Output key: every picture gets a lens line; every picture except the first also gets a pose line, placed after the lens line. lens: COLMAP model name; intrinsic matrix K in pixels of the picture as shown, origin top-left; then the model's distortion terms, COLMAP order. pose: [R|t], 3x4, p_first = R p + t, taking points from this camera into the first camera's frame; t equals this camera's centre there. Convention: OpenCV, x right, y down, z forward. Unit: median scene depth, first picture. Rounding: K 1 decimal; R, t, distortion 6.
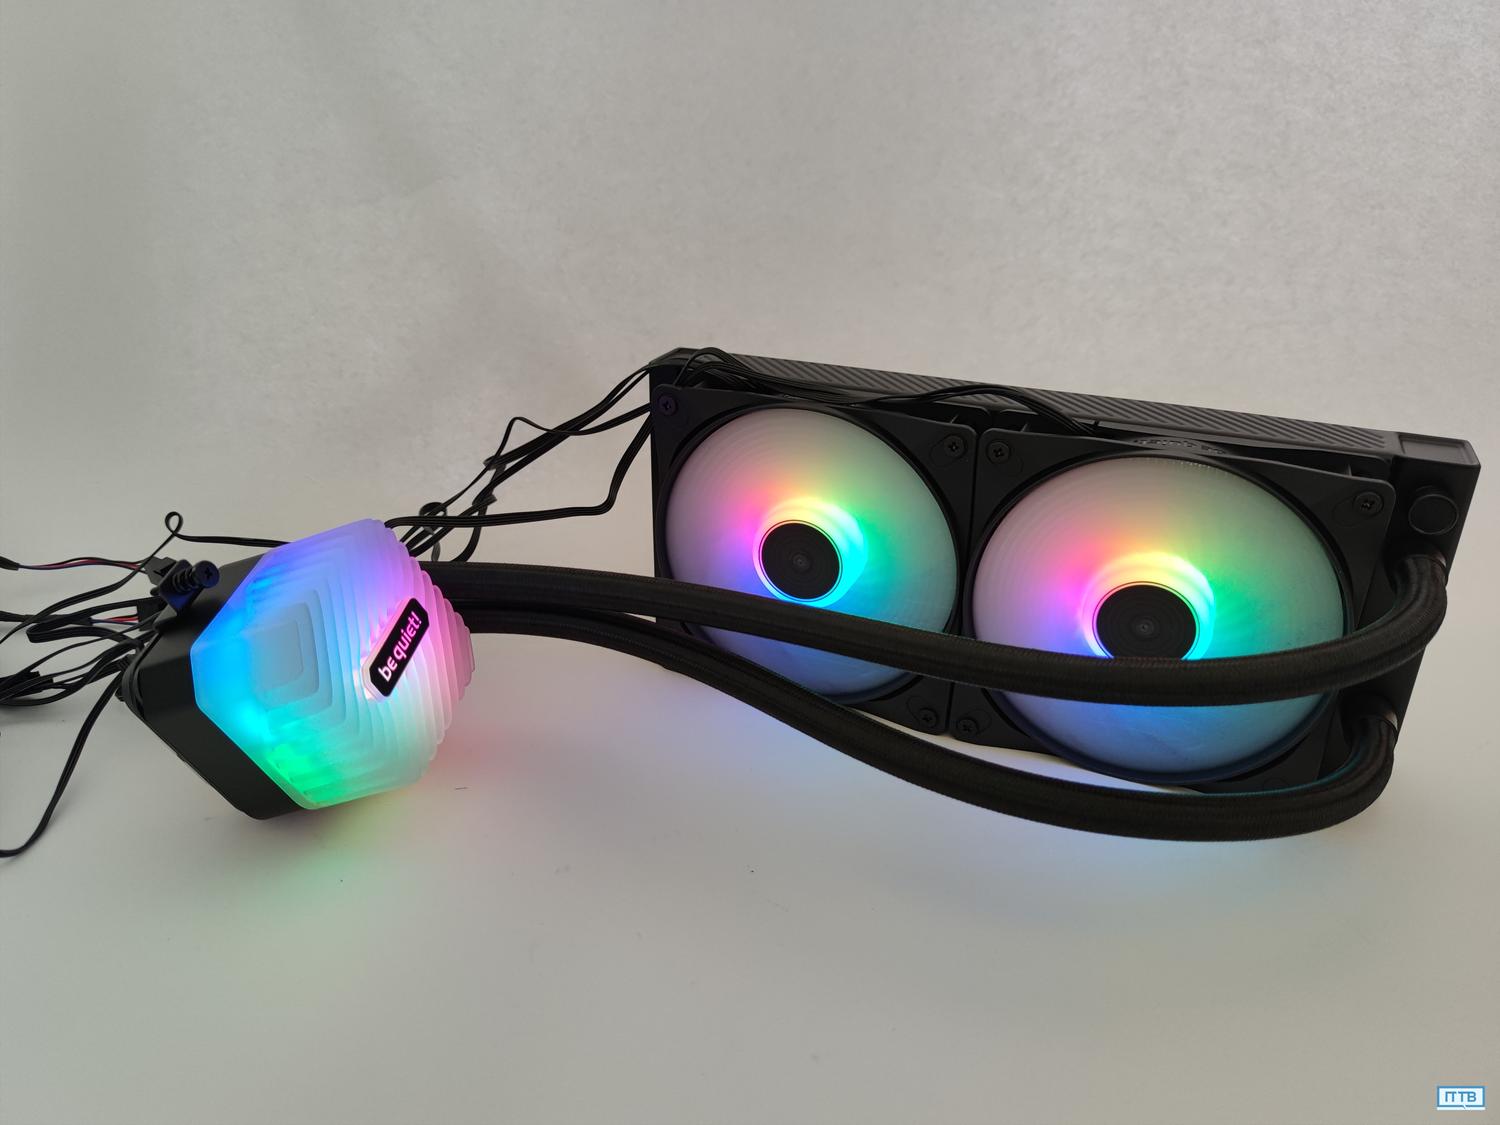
lens RADIAL K [[1253.7, 0, 750.0], [0, 1253.7, 562.5], [0, 0, 1]] dist [0.001128, -0.006976]
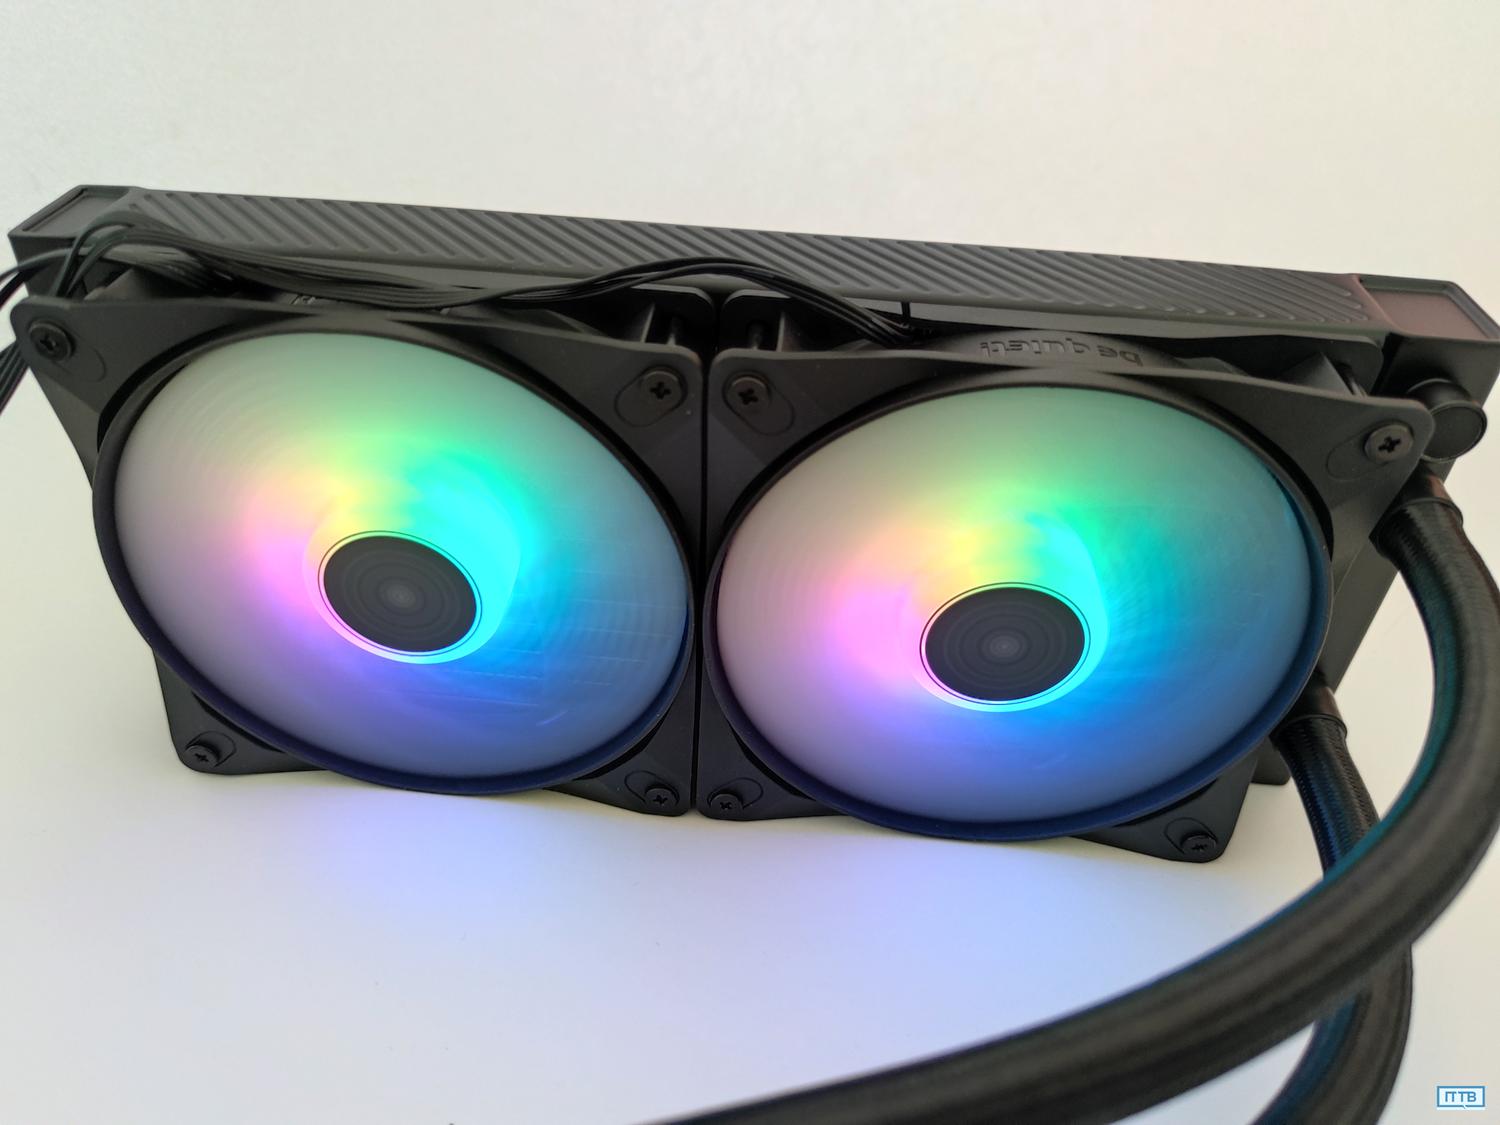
lens RADIAL K [[1051.5, 0, 750.0], [0, 1051.5, 562.5], [0, 0, 1]] dist [-0.001014, -0.001475]
pose [[0.945959, -0.181981, 0.268411, 0.067900], [0.094630, 0.946580, 0.308273, -0.155482], [-0.310172, -0.266214, 0.912646, 0.573533]]
